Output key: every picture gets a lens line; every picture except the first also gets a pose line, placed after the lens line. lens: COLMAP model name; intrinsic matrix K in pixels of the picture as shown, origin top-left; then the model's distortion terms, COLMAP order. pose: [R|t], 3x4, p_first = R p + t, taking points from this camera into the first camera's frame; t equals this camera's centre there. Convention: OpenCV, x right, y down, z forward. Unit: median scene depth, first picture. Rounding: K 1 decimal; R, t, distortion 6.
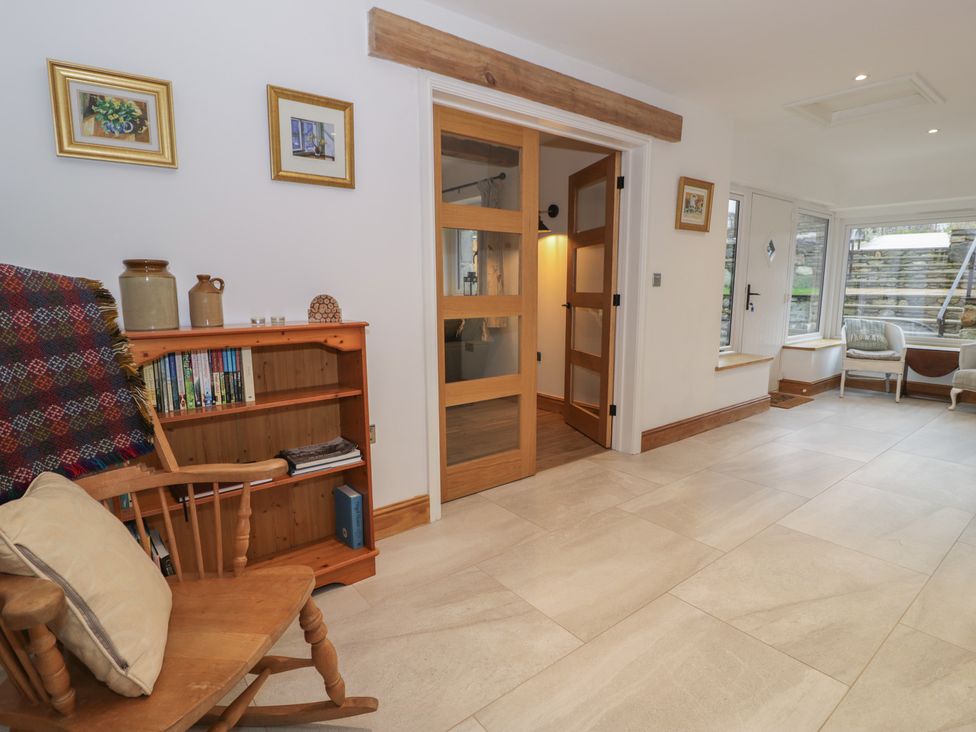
lens RADIAL K [[533.4, 0, 490.7], [0, 533.4, 346.6], [0, 0, 1]] dist [-0.003973, -0.002385]
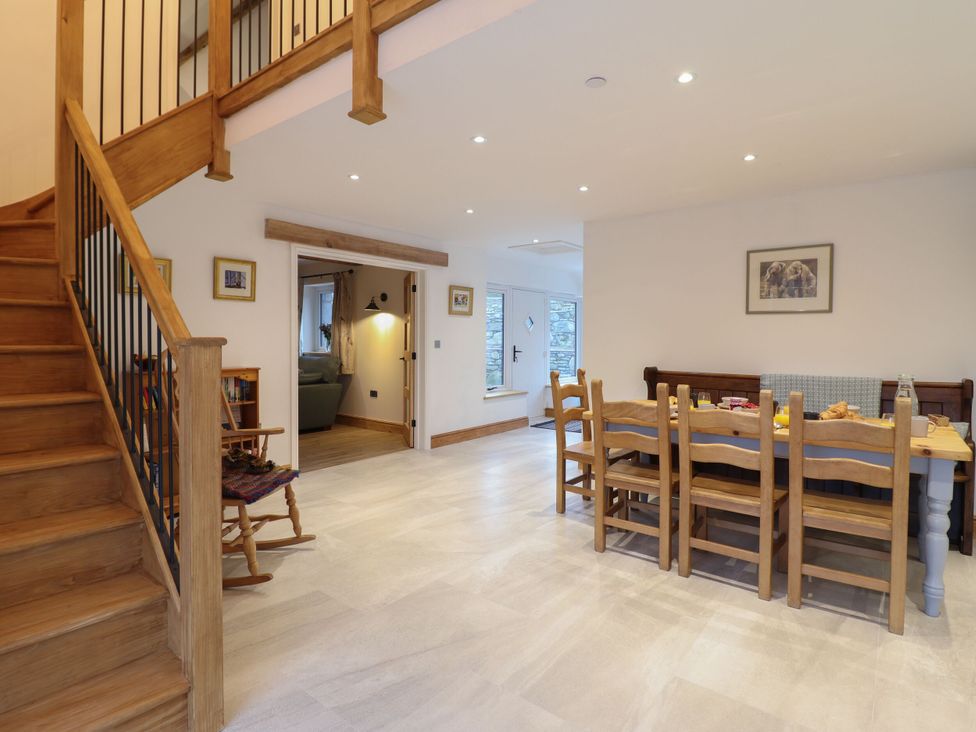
lens RADIAL K [[525.8, 0, 490.7], [0, 525.8, 346.4], [0, 0, 1]] dist [-0.004518, -0.001755]
pose [[0.974177, 0.007474, 0.225663, 0.128822], [0.014572, 0.995287, -0.095871, 0.059390], [-0.225316, 0.096684, 0.969477, -0.863266]]
